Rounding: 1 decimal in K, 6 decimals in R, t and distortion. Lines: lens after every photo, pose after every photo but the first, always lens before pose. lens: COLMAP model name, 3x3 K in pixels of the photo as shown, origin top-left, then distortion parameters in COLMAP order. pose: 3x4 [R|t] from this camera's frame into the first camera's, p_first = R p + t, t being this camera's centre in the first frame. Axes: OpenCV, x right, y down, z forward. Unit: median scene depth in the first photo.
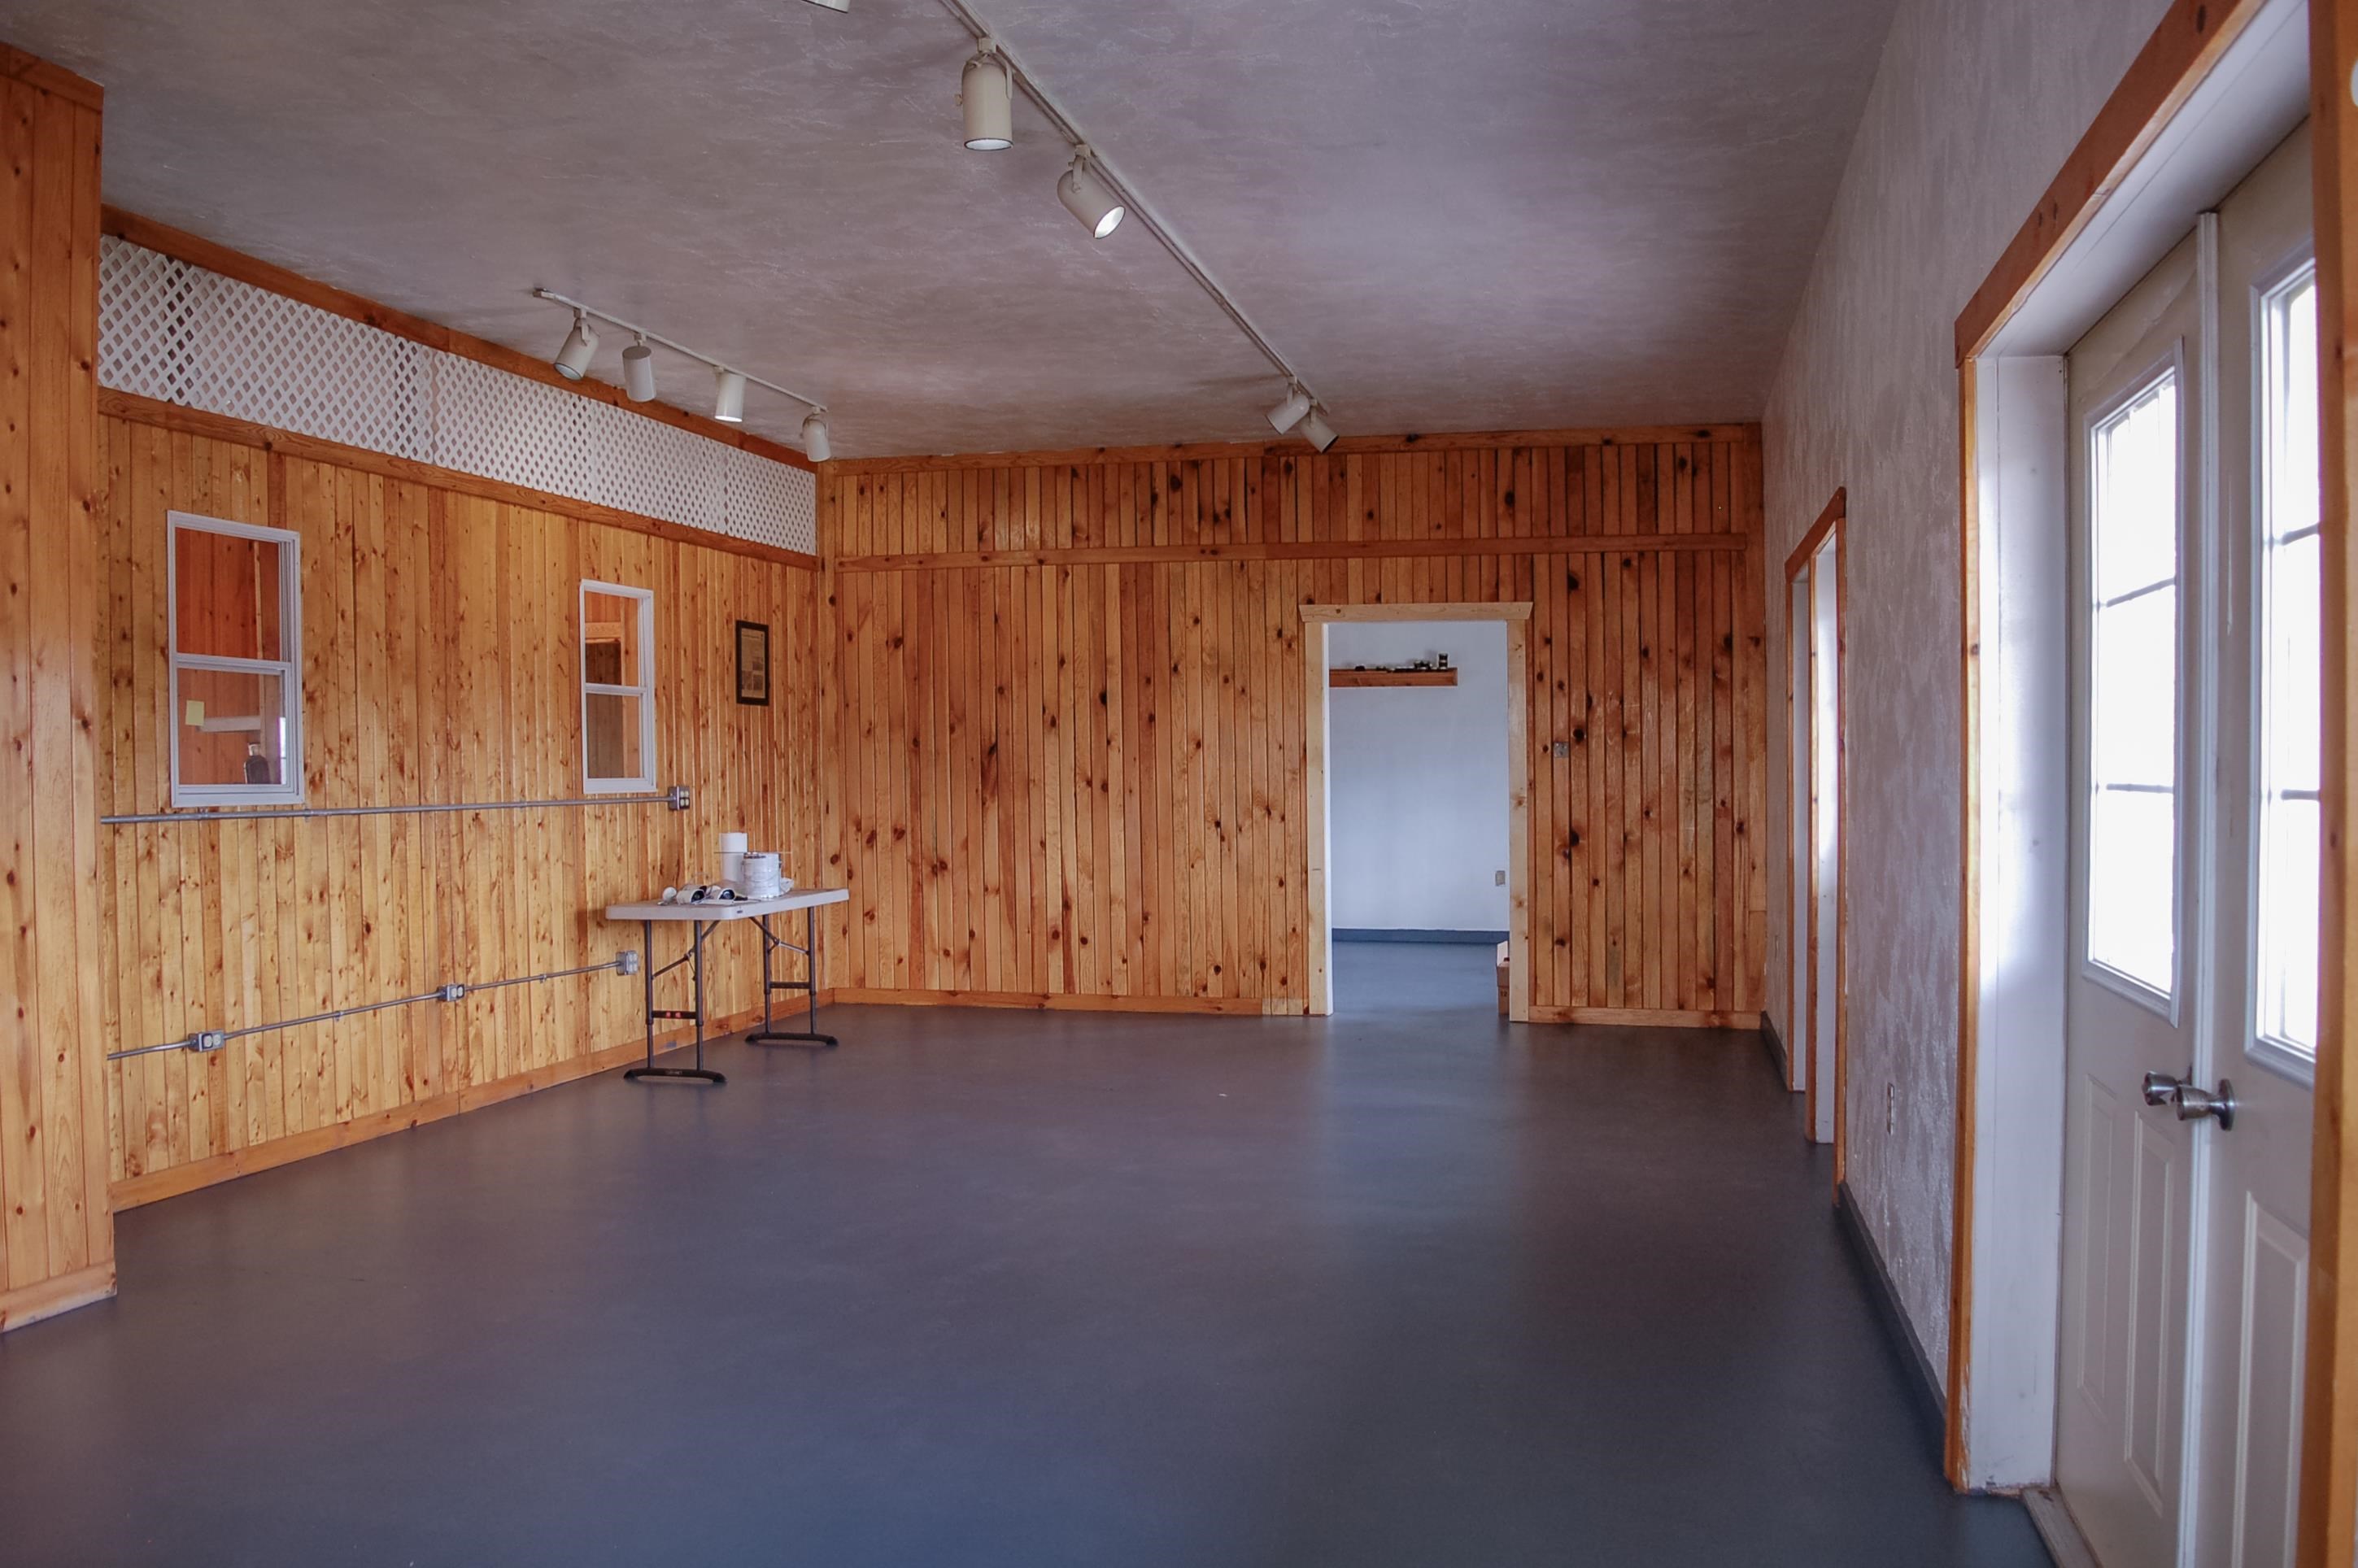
lens RADIAL K [[1855.5, 0, 1173.1], [0, 1855.5, 789.7], [0, 0, 1]] dist [-0.093088, 0.024511]
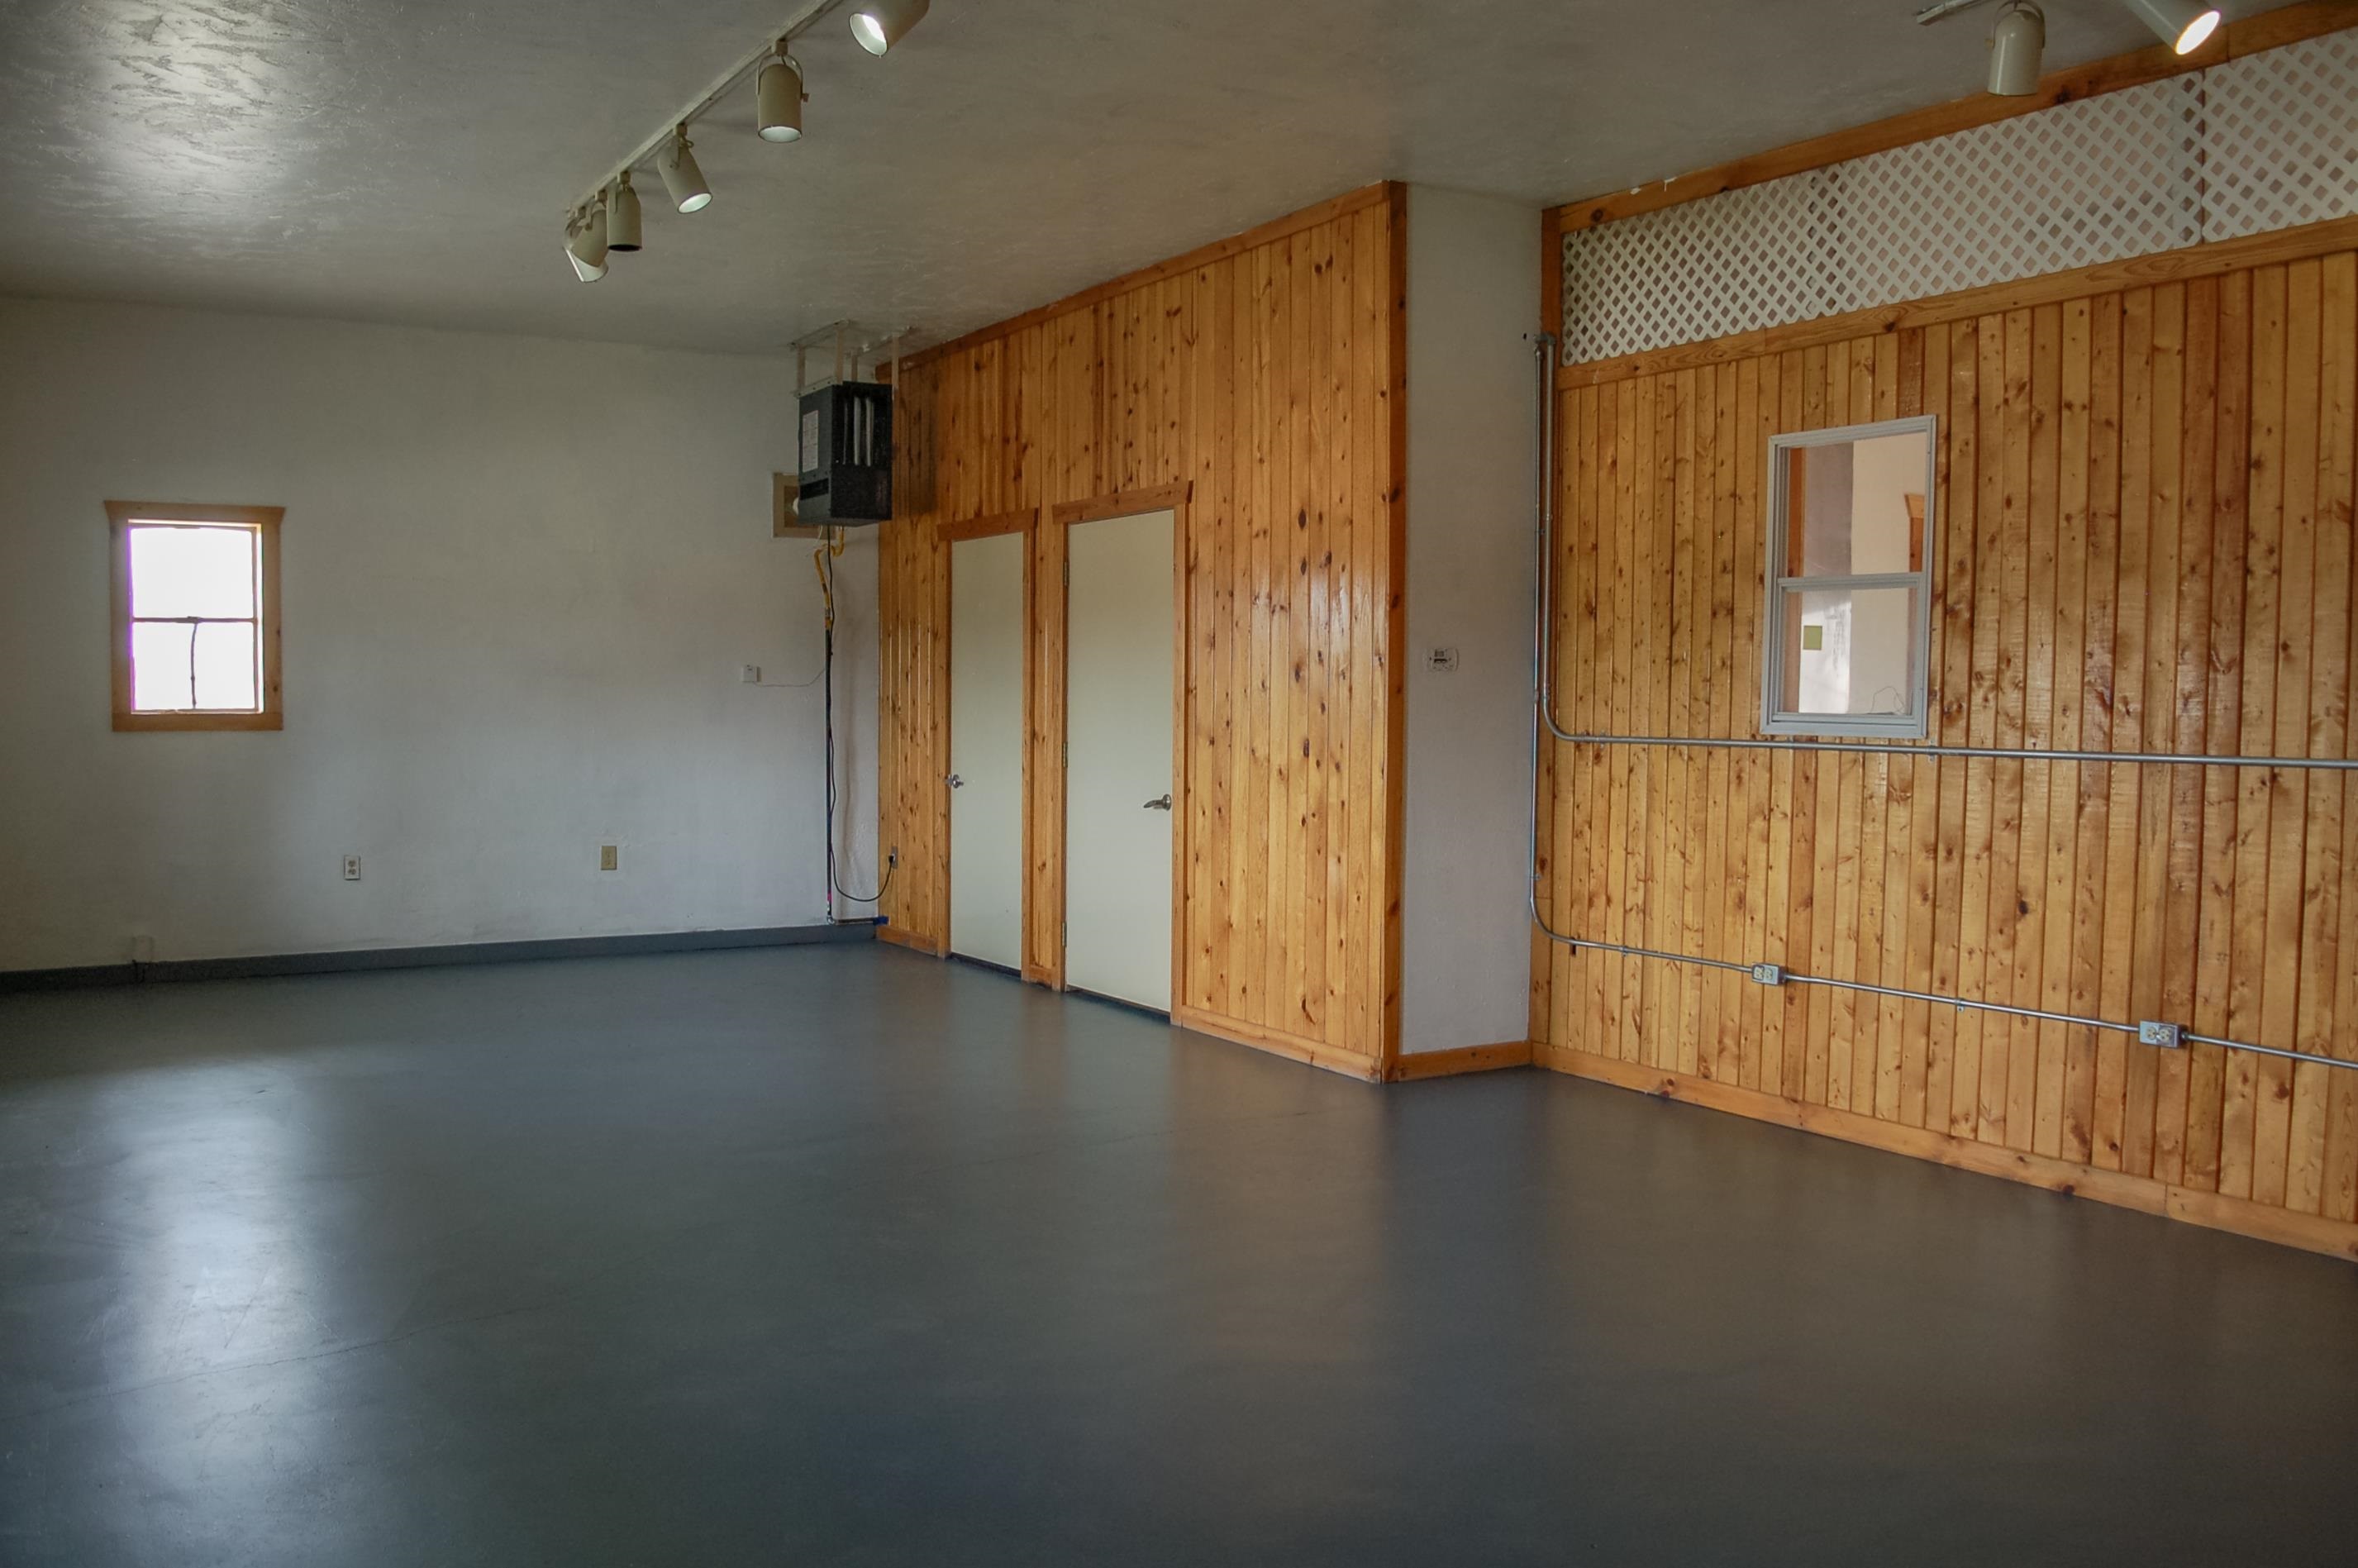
lens RADIAL K [[1855.7, 0, 1183.5], [0, 1855.7, 799.7], [0, 0, 1]] dist [-0.093088, 0.024511]
pose [[-0.682846, 0.035468, -0.729701, 0.409337], [-0.017182, 0.997765, 0.064577, -0.014092], [0.730361, 0.056634, -0.680710, 1.456027]]
